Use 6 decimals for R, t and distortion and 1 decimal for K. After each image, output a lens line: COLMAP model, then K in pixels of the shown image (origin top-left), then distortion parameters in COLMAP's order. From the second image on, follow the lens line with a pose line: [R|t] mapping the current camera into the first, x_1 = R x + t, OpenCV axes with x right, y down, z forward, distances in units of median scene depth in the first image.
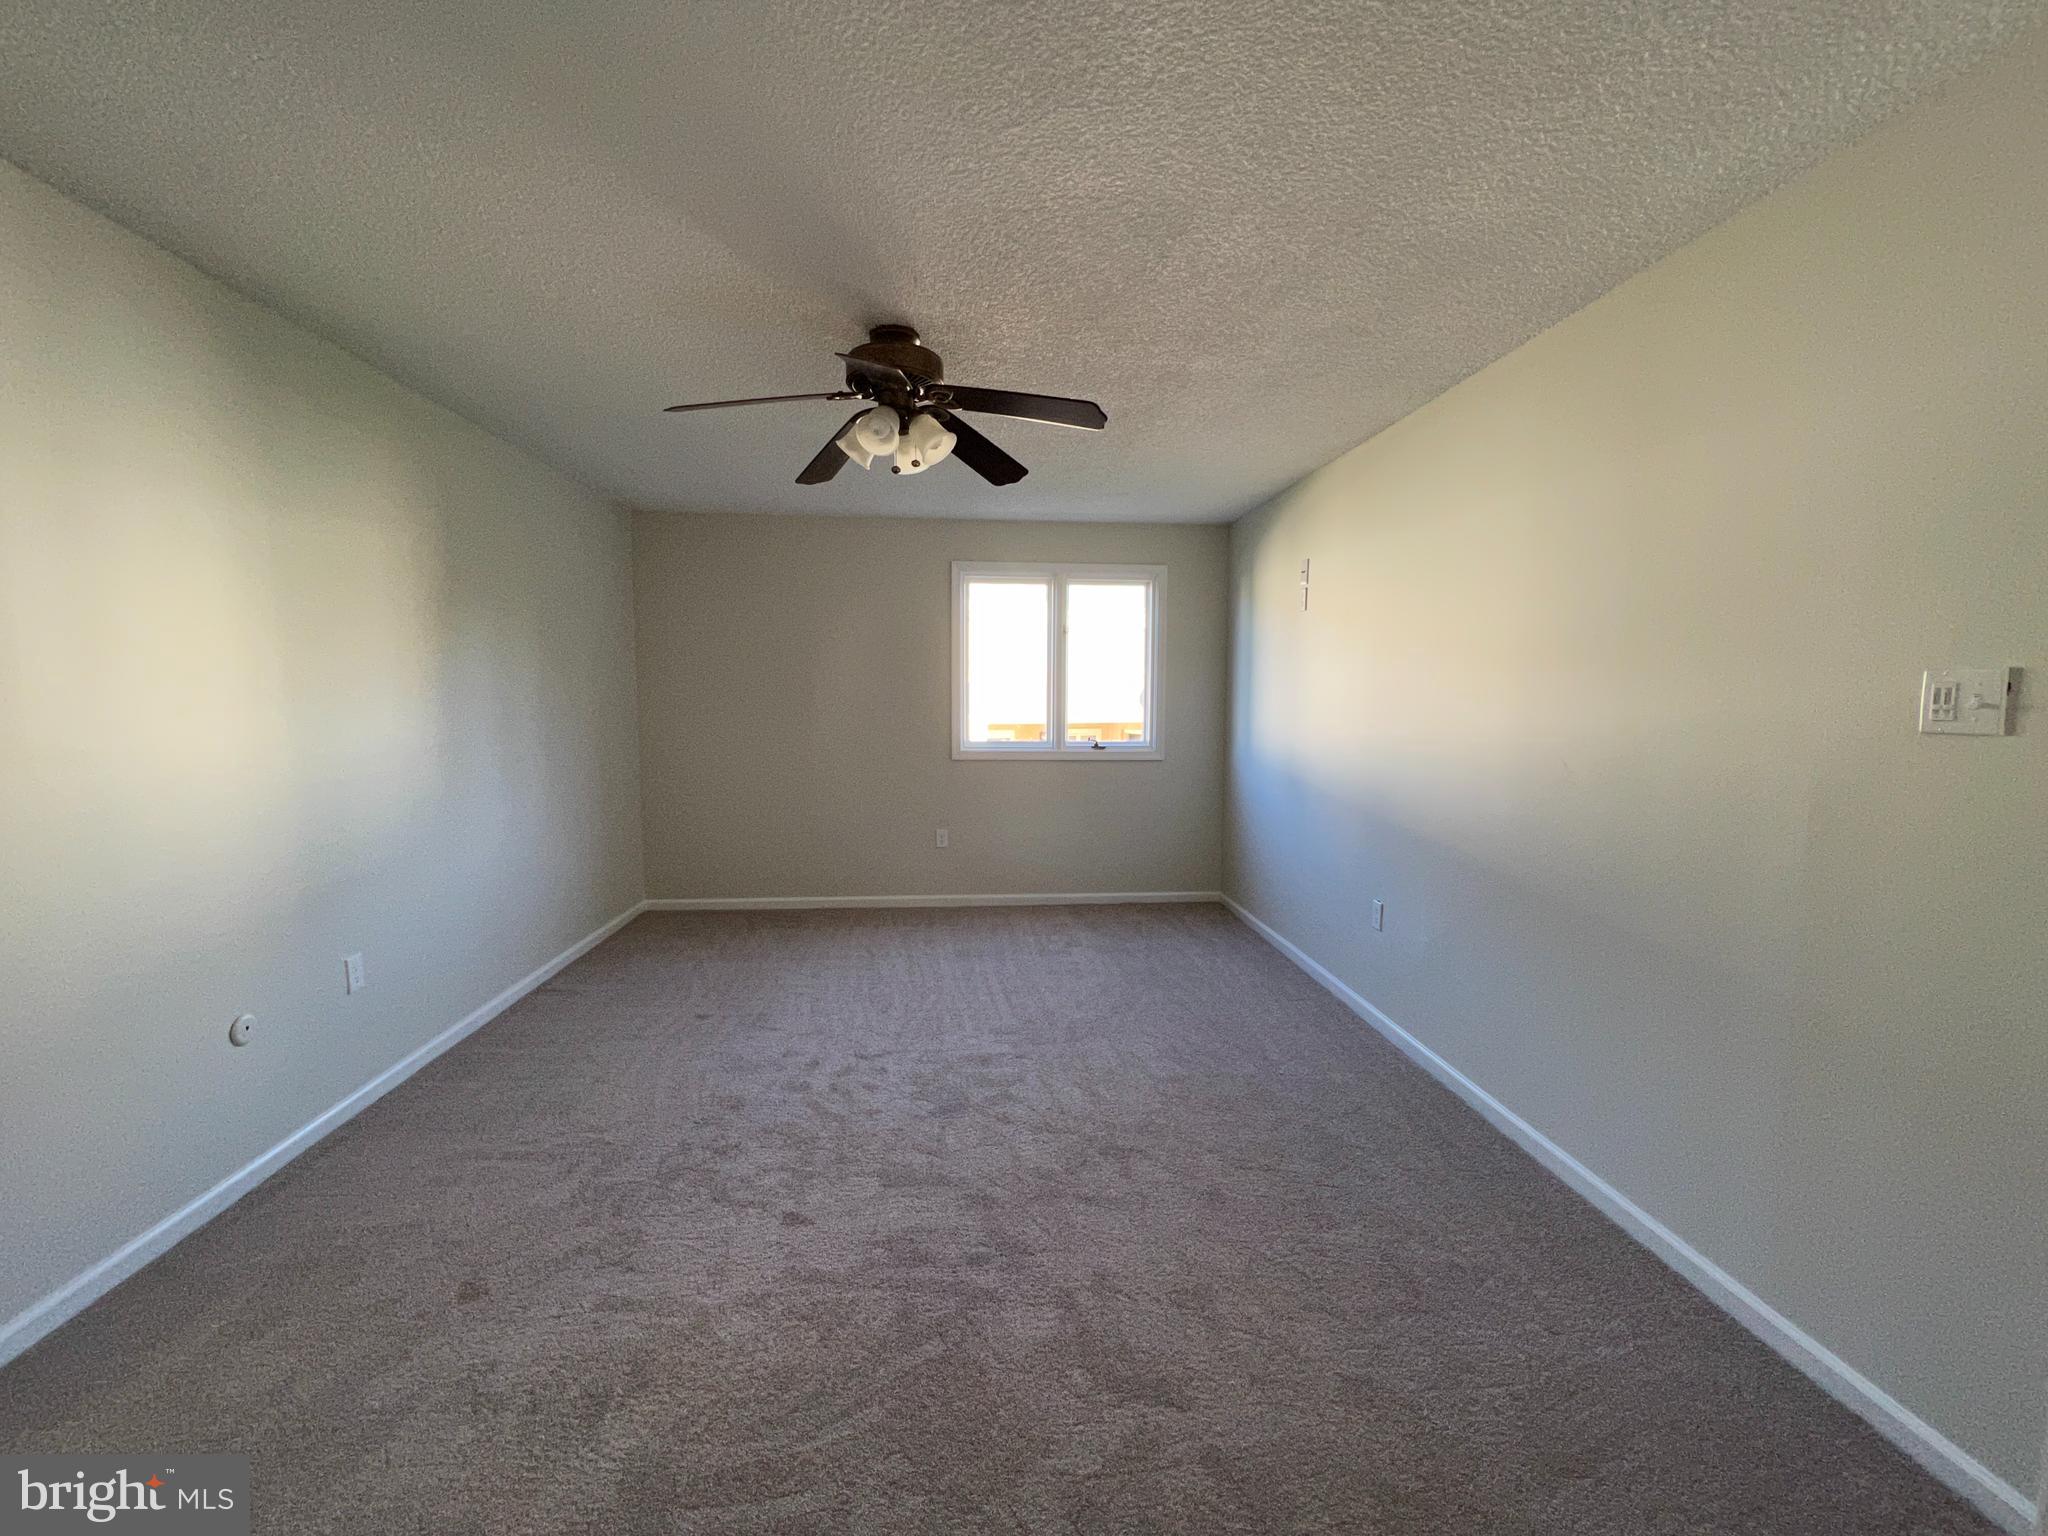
lens RADIAL K [[821.9, 0, 1012.6], [0, 821.9, 768.4], [0, 0, 1]] dist [0.000770, -0.000097]
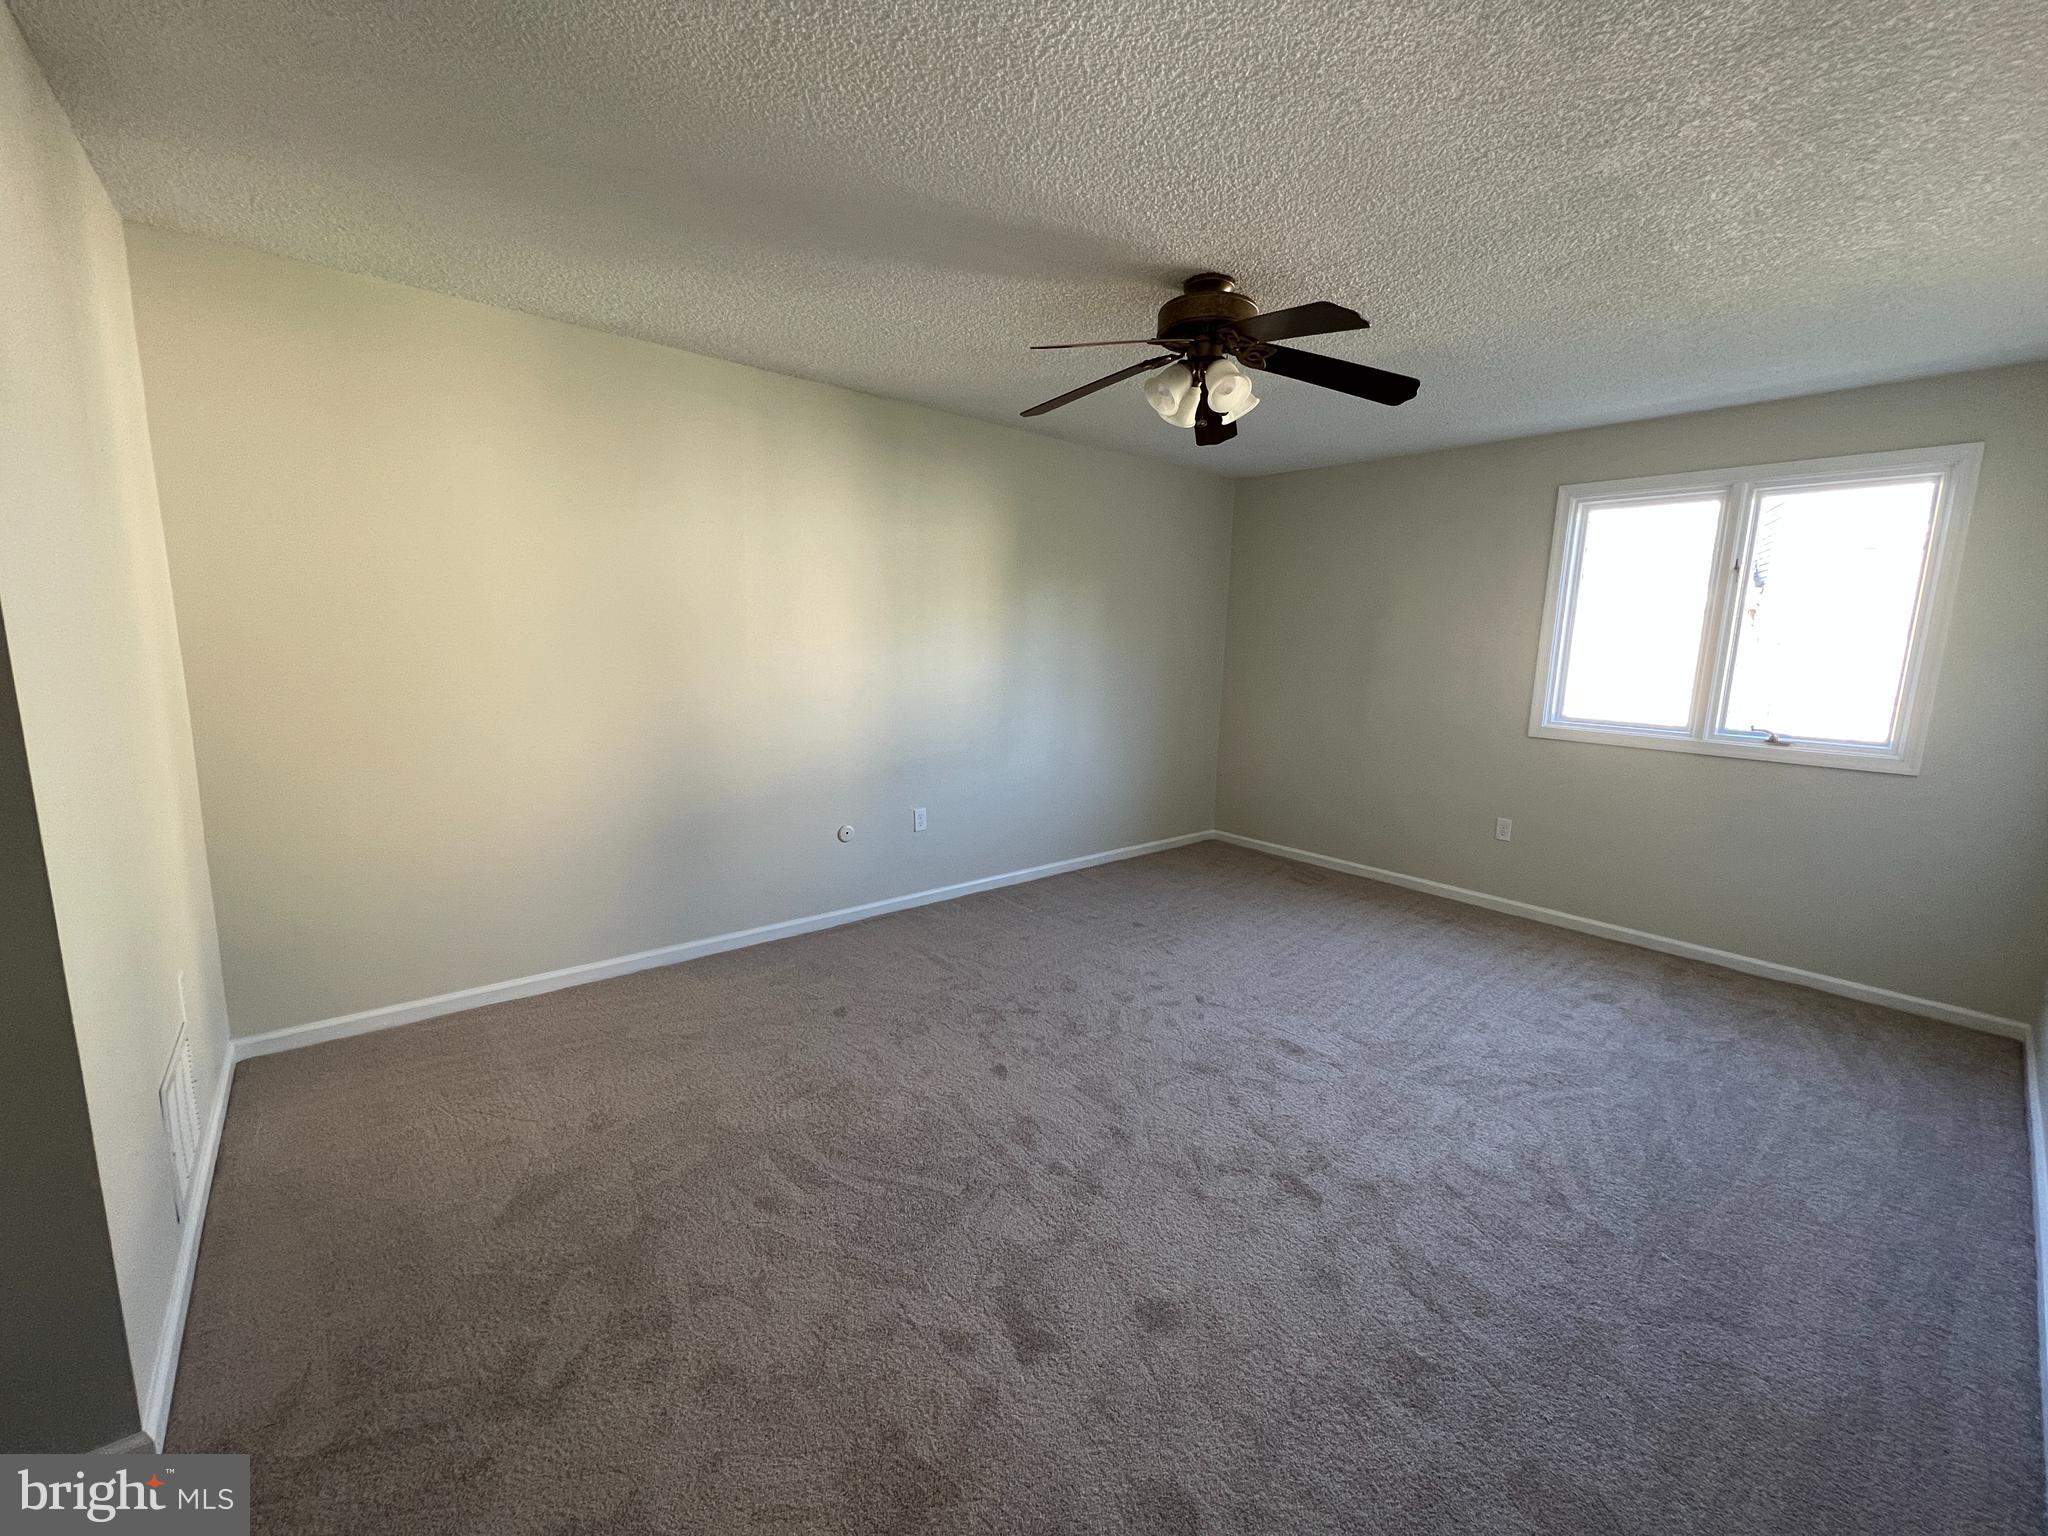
lens RADIAL K [[819.6, 0, 1021.5], [0, 819.6, 762.5], [0, 0, 1]] dist [-0.000415, -0.000187]
pose [[0.584150, 0.135318, -0.800286, 0.491754], [-0.095915, 0.990604, 0.097487, -0.026949], [0.805959, 0.019812, 0.591640, 0.205910]]
